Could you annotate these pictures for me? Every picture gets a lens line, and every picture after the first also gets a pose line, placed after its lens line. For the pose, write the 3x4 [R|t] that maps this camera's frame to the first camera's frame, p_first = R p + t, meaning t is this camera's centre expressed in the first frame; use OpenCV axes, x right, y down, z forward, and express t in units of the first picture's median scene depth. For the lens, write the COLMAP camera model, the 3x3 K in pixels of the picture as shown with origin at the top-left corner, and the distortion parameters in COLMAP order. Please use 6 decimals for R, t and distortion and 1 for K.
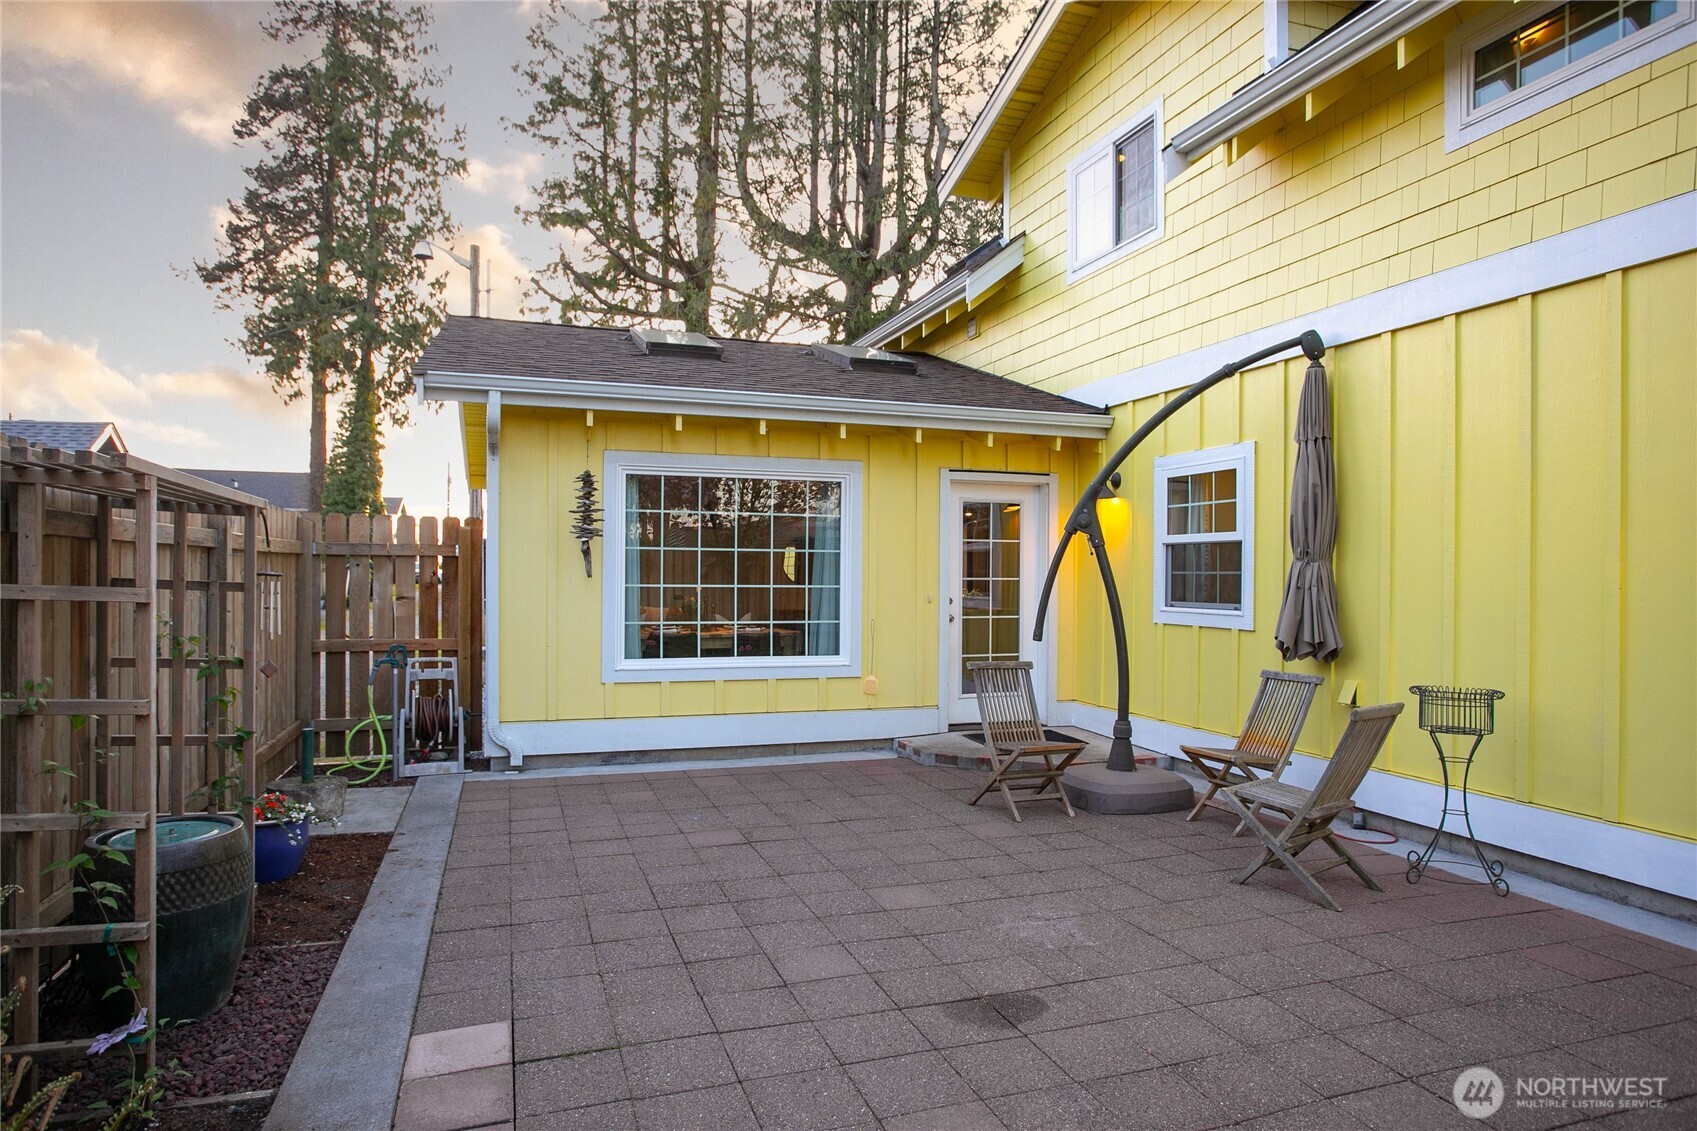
lens RADIAL K [[984.8, 0, 863.9], [0, 984.8, 571.1], [0, 0, 1]] dist [-0.044616, 0.002776]
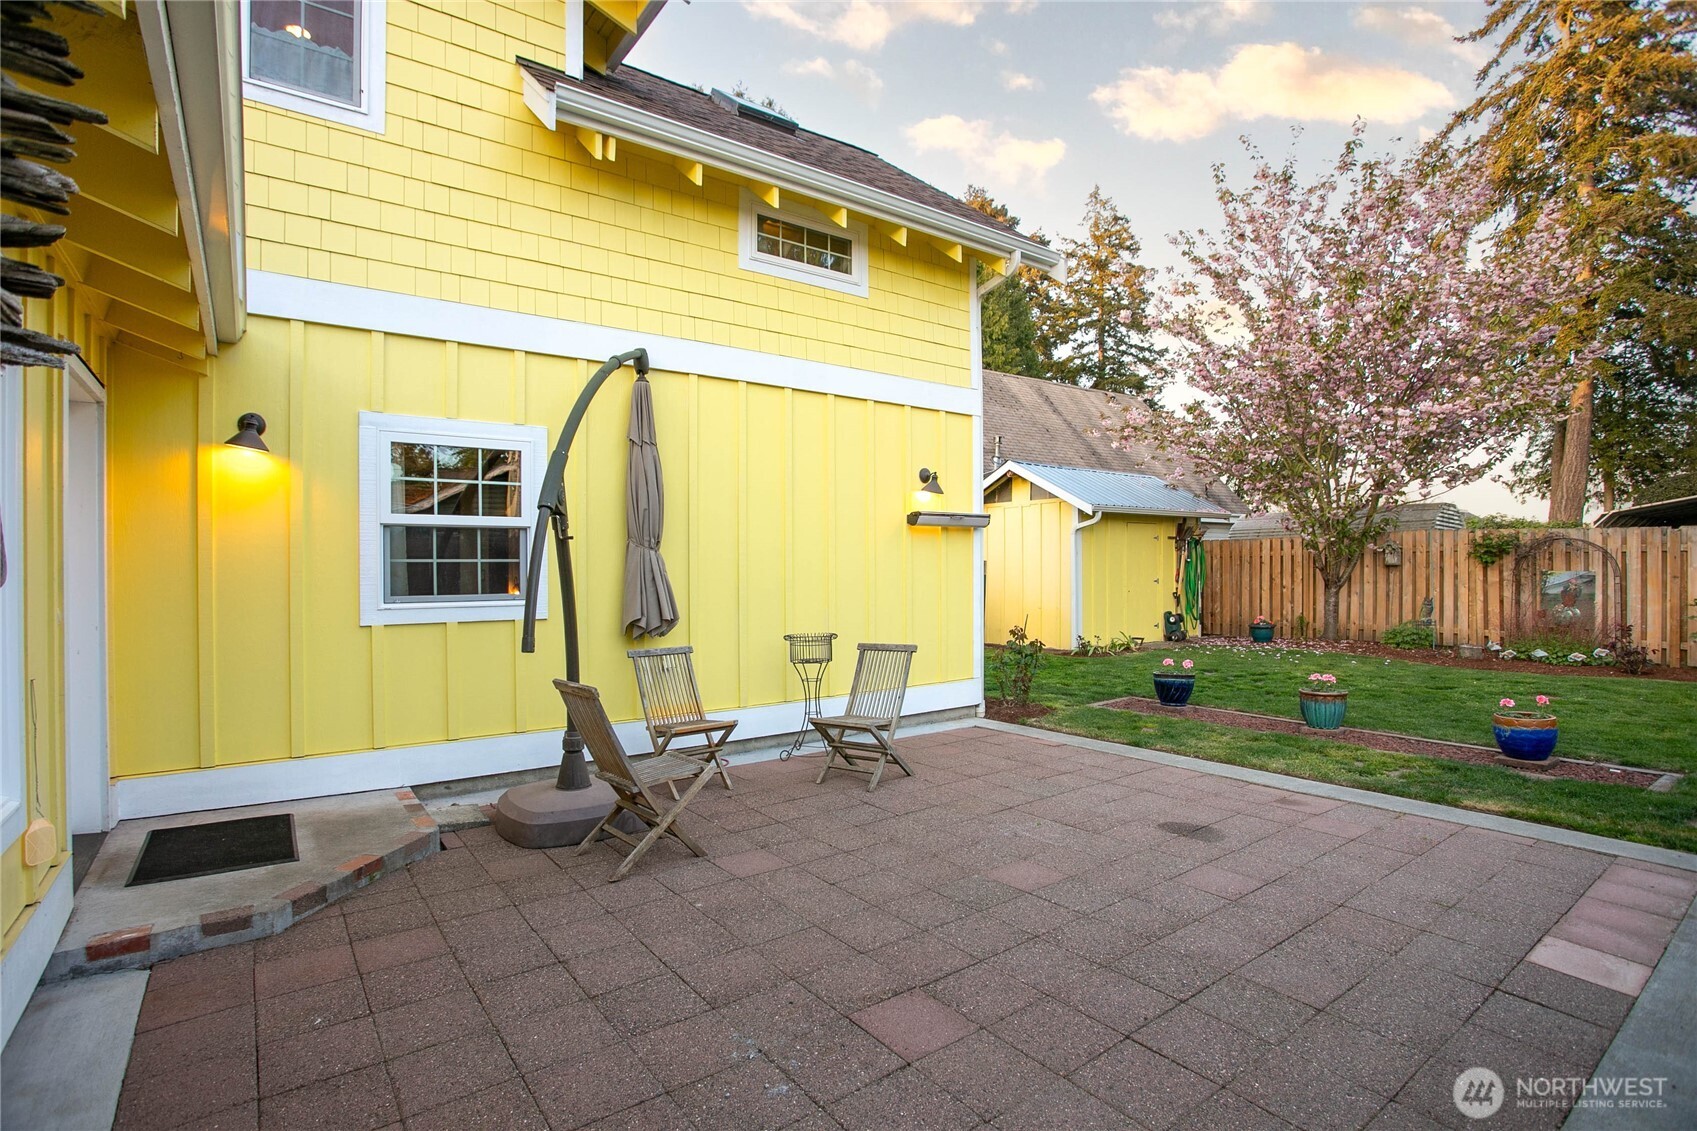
lens RADIAL K [[812.7, 0, 844.0], [0, 812.7, 566.3], [0, 0, 1]] dist [-0.065207, 0.024007]
pose [[-0.284101, -0.007408, 0.958766, -0.334997], [0.001102, 0.999967, 0.008053, 0.000774], [-0.958794, 0.003344, -0.284083, 0.671730]]
